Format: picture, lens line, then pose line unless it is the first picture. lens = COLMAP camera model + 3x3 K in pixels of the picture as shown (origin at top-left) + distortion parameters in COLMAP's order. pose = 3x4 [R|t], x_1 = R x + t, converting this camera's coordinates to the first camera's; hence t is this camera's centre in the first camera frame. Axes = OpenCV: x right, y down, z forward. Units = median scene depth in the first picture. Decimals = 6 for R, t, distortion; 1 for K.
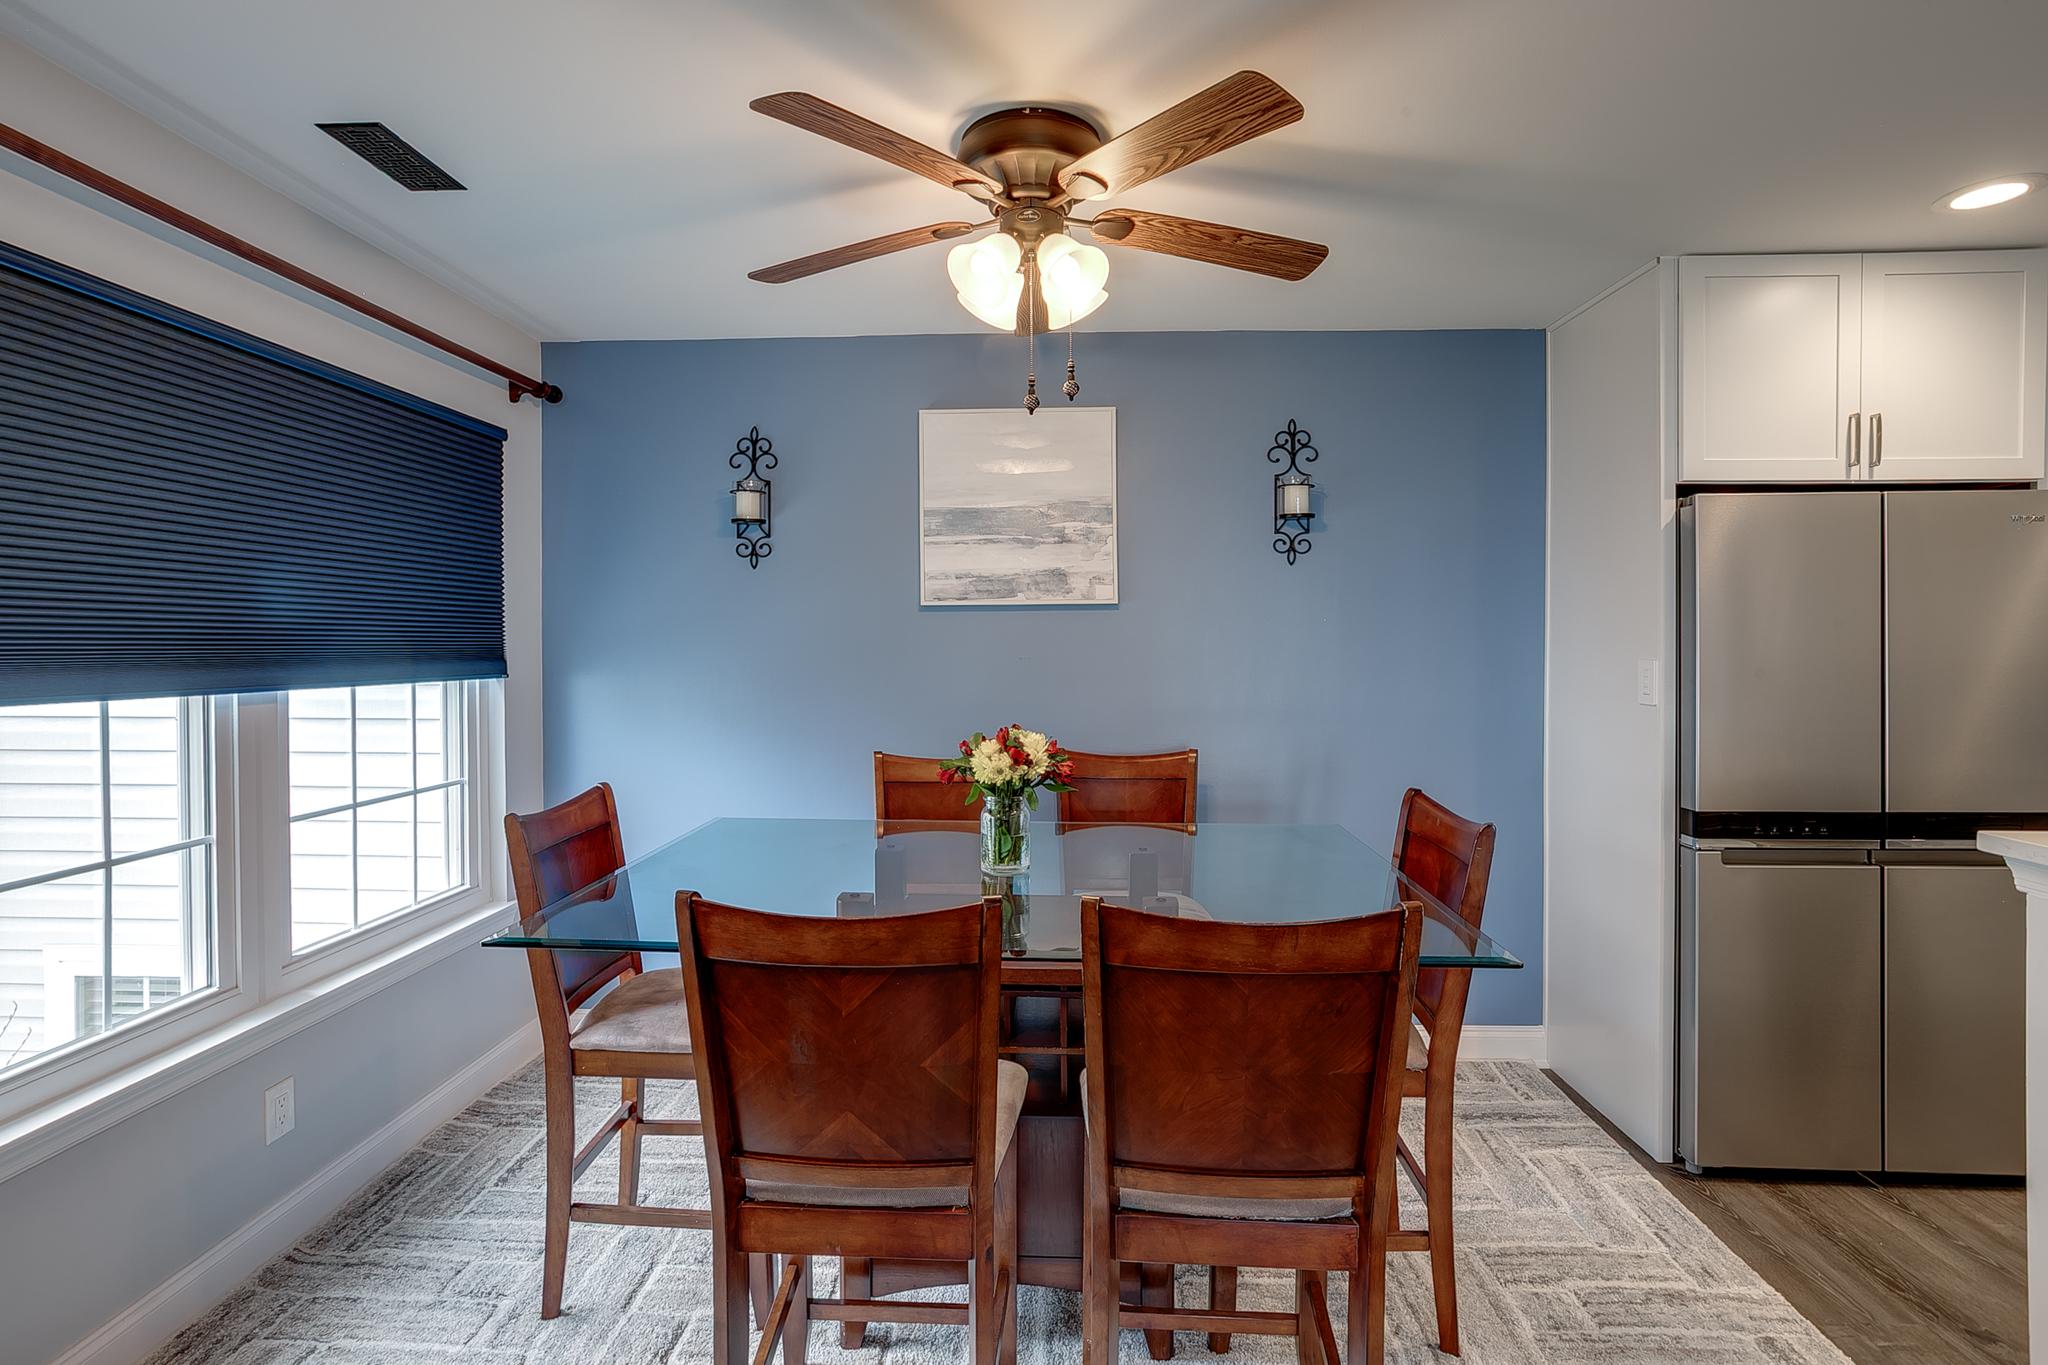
lens RADIAL K [[982.1, 0, 1015.4], [0, 982.1, 663.7], [0, 0, 1]] dist [-0.029146, 0.011636]
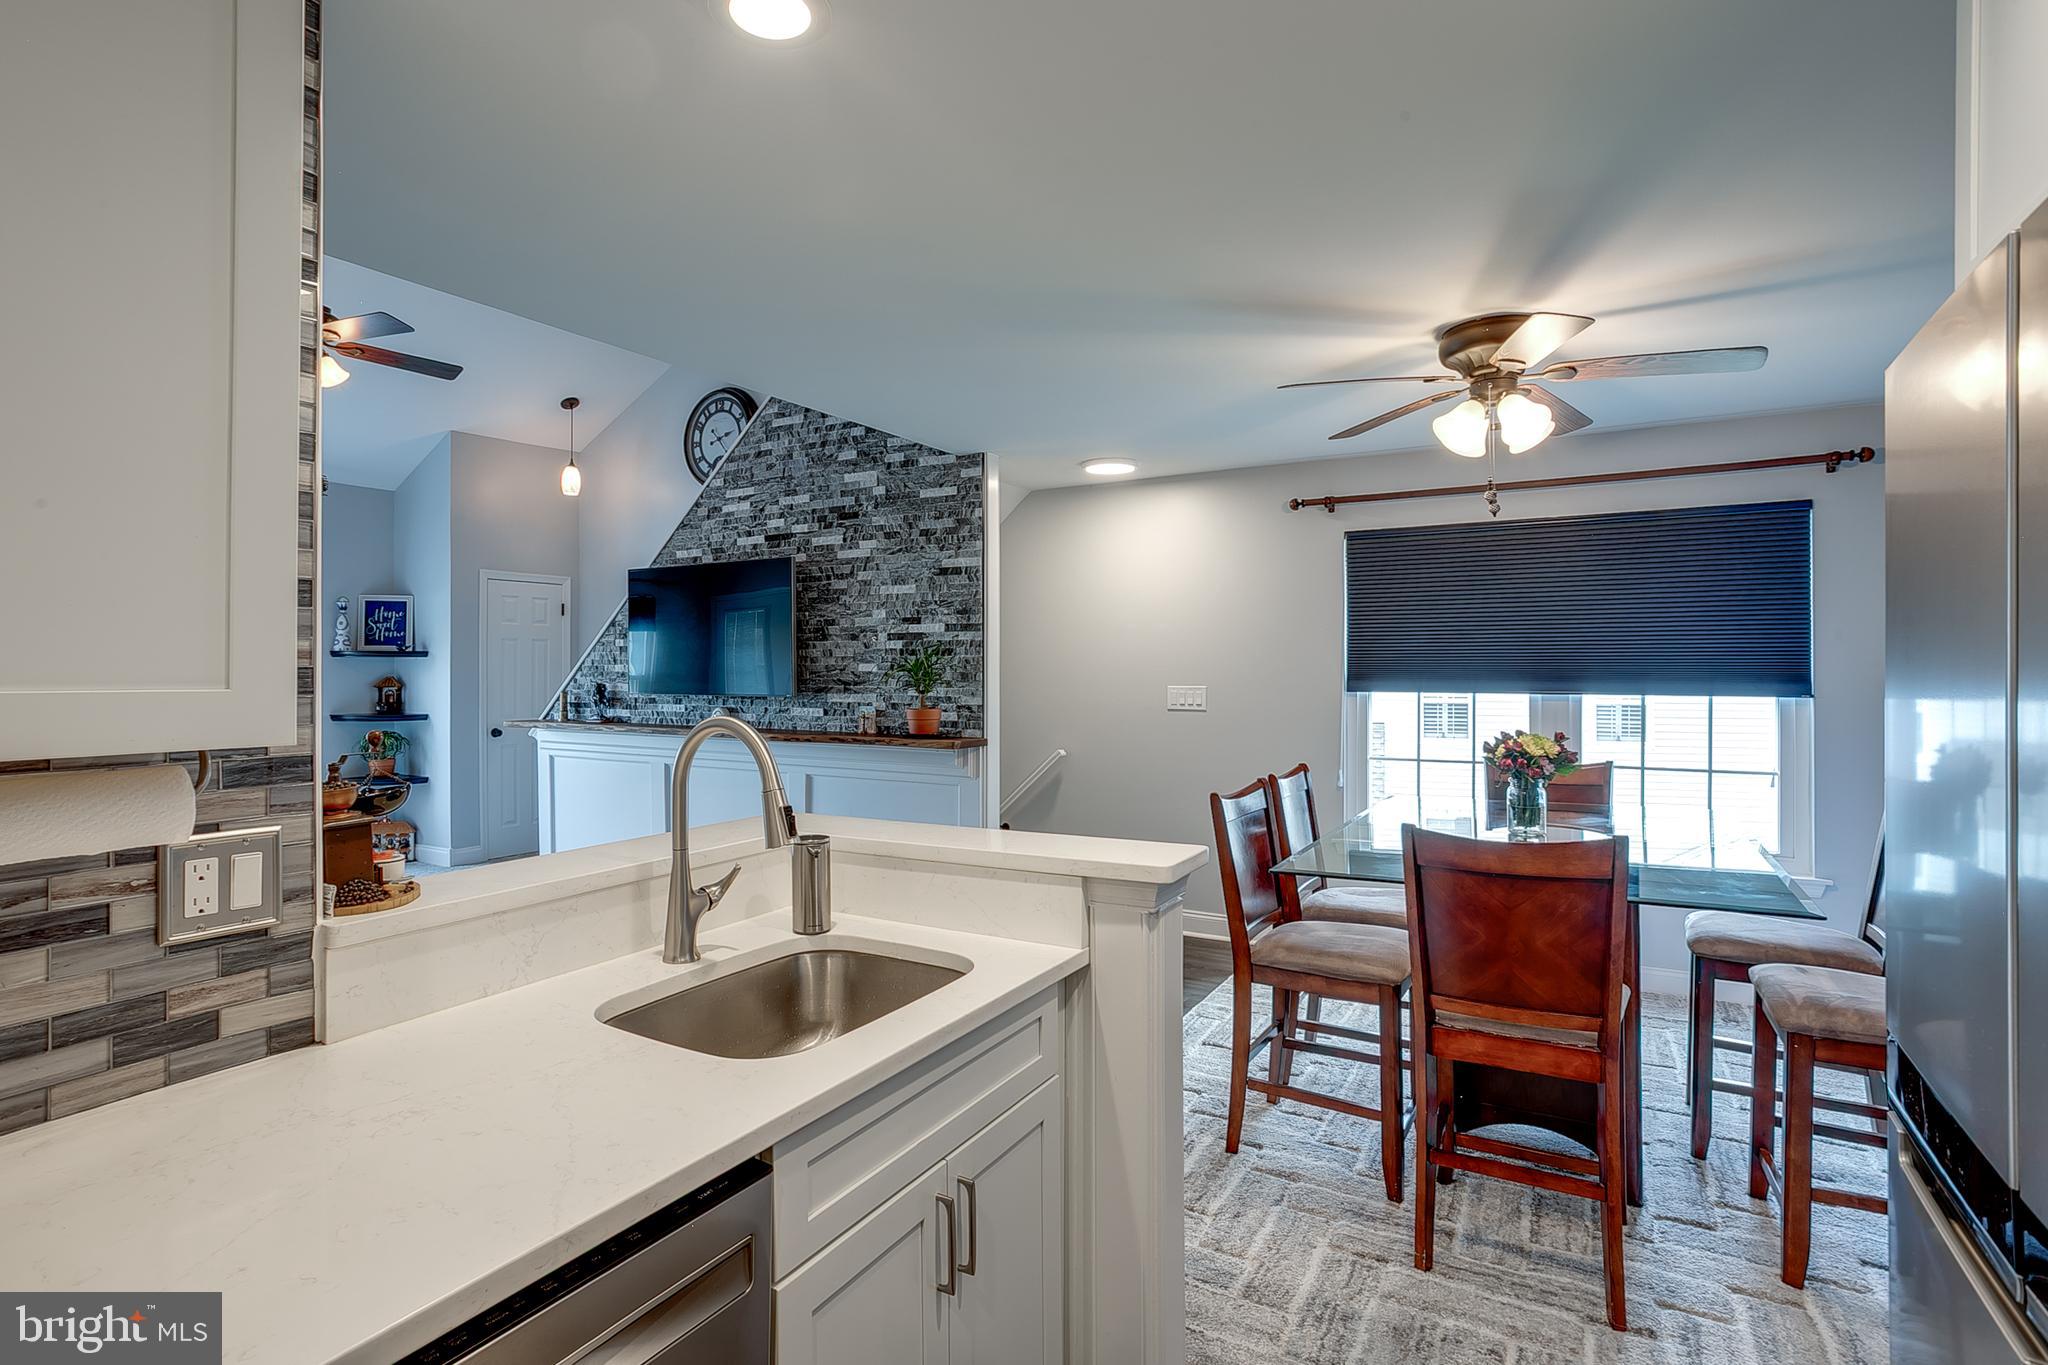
lens RADIAL K [[982.1, 0, 976.7], [0, 982.1, 661.5], [0, 0, 1]] dist [-0.029146, 0.011636]
pose [[-0.468198, 0.001151, -0.883623, 1.093220], [-0.015342, 0.999838, 0.009432, -0.027113], [0.883490, 0.017973, -0.468104, 0.636632]]
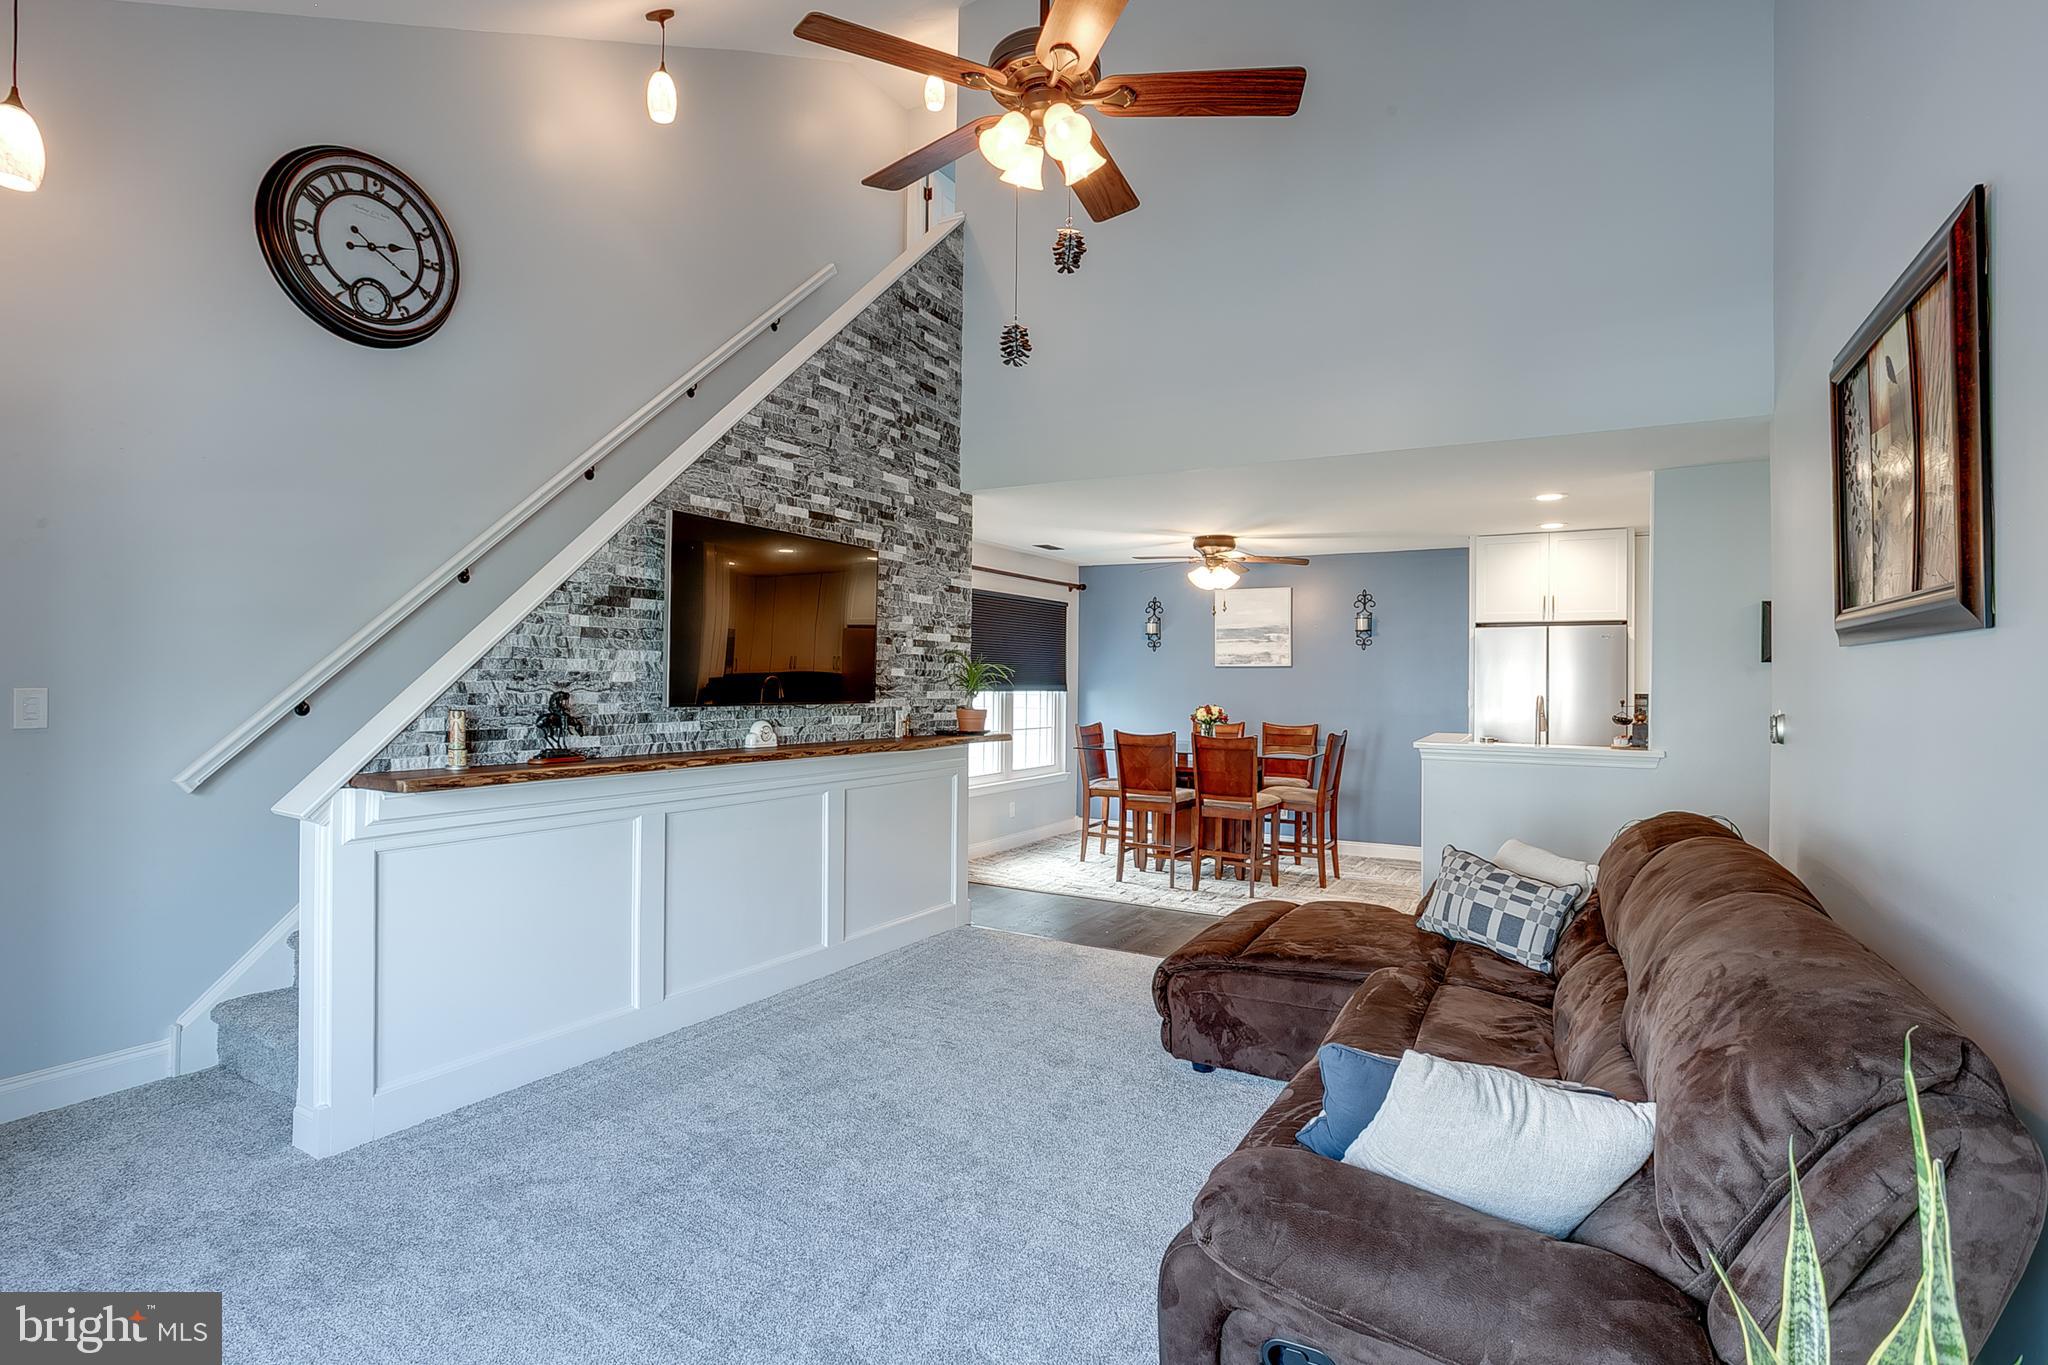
lens RADIAL K [[982.1, 0, 1024.8], [0, 982.1, 670.2], [0, 0, 1]] dist [-0.029146, 0.011636]
pose [[0.891995, 0.003177, -0.452035, 0.668573], [-0.019746, 0.999295, -0.031941, 0.045354], [0.451615, 0.037417, 0.891428, -1.626567]]
